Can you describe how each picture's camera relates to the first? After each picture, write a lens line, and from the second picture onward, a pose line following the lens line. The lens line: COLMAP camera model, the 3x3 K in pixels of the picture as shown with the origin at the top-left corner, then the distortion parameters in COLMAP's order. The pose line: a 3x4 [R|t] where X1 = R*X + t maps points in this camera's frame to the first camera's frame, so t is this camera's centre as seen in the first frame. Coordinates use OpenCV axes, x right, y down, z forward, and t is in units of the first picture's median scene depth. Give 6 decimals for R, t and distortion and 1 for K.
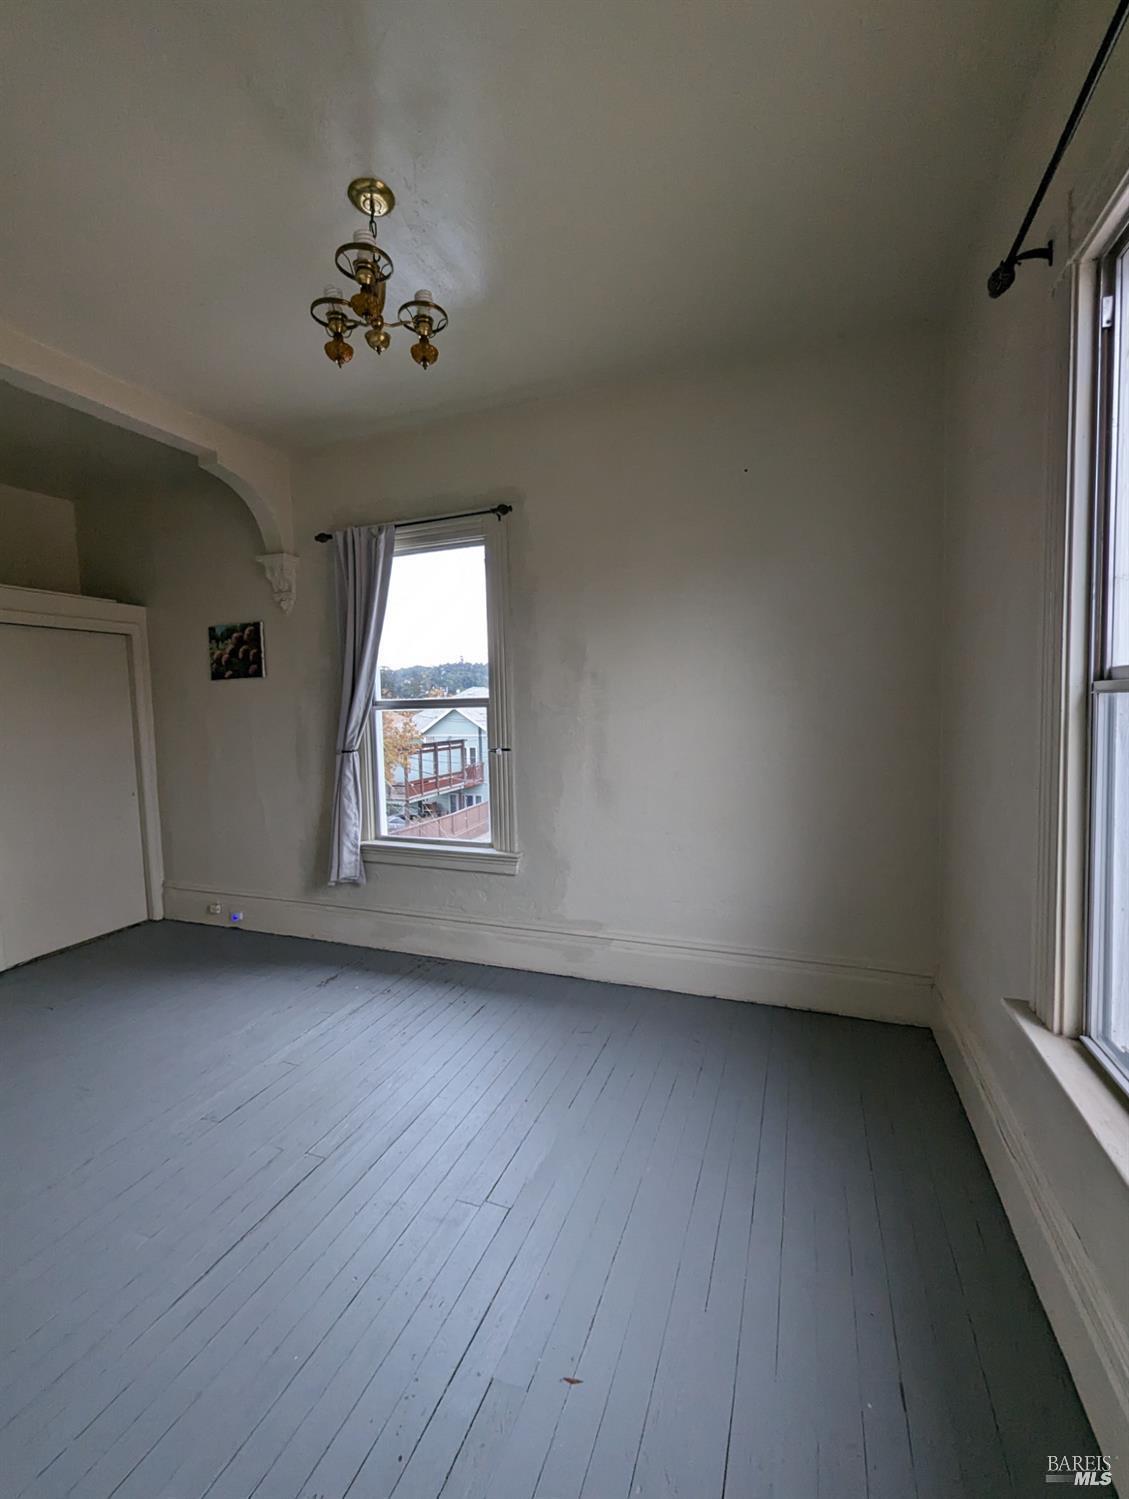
lens RADIAL K [[622.2, 0, 560.7], [0, 622.2, 754.8], [0, 0, 1]] dist [0.002874, -0.002218]
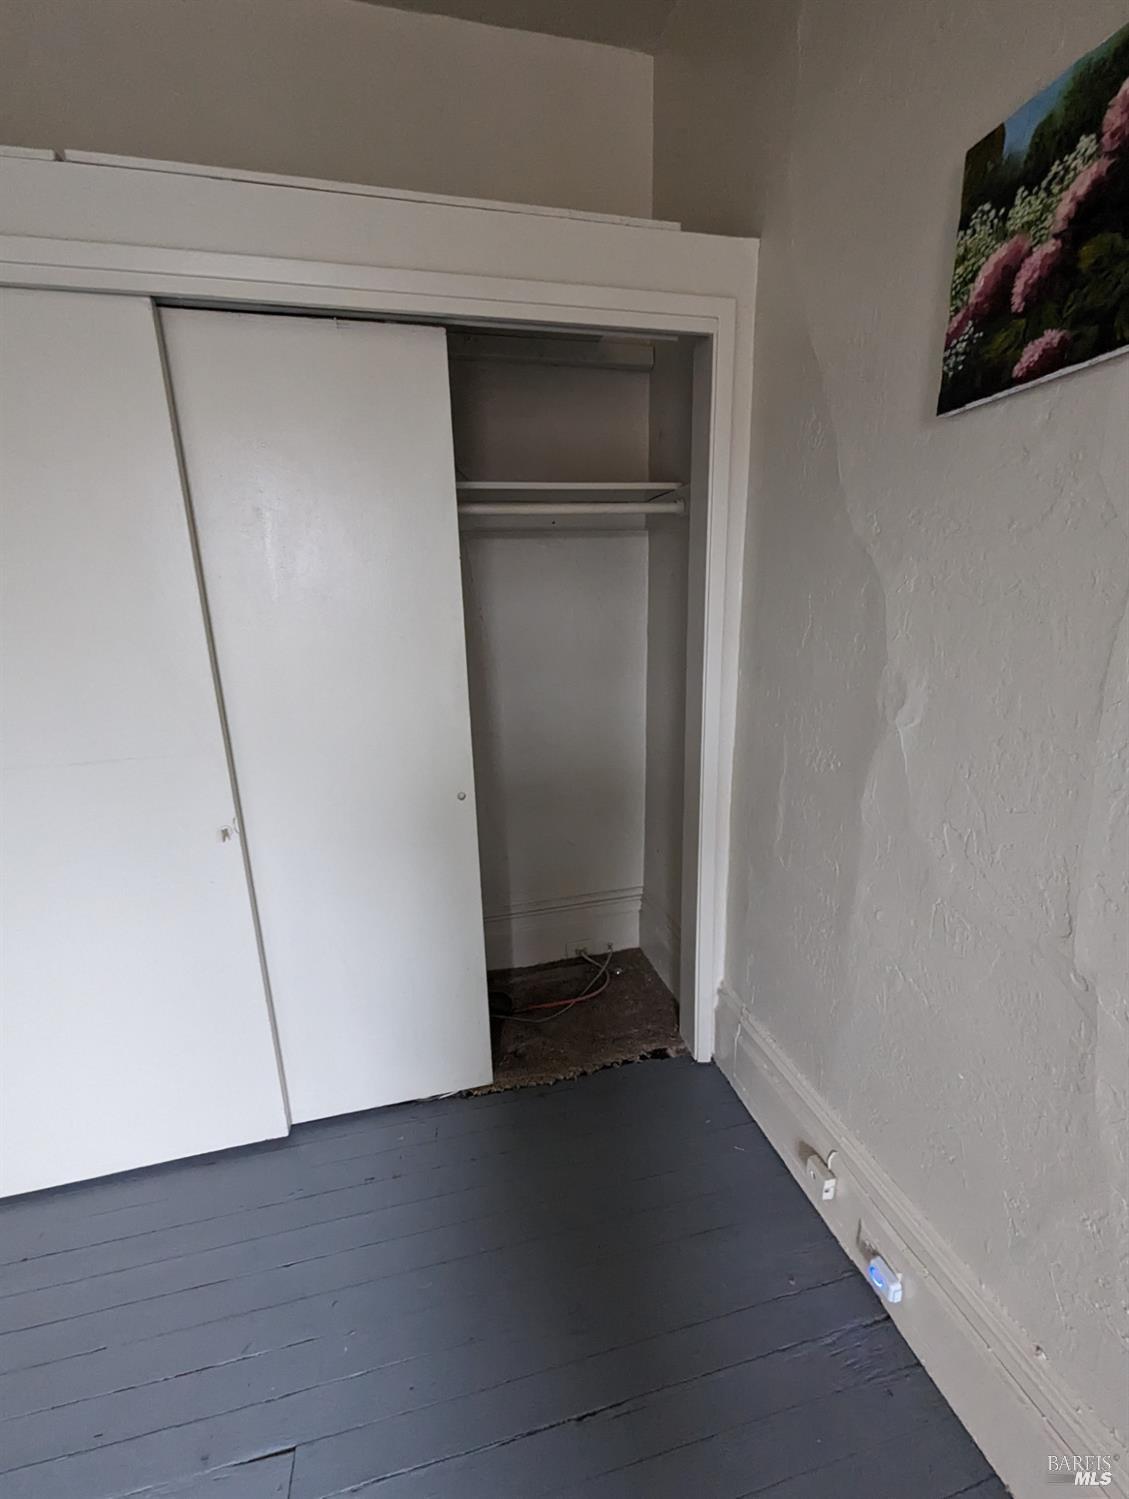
lens RADIAL K [[622.2, 0, 556.9], [0, 622.2, 747.9], [0, 0, 1]] dist [0.002874, -0.002218]
pose [[0.564720, 0.205247, -0.799353, -0.431567], [-0.047204, 0.975028, 0.217006, -0.042379], [0.823932, -0.084815, 0.560306, 0.744628]]
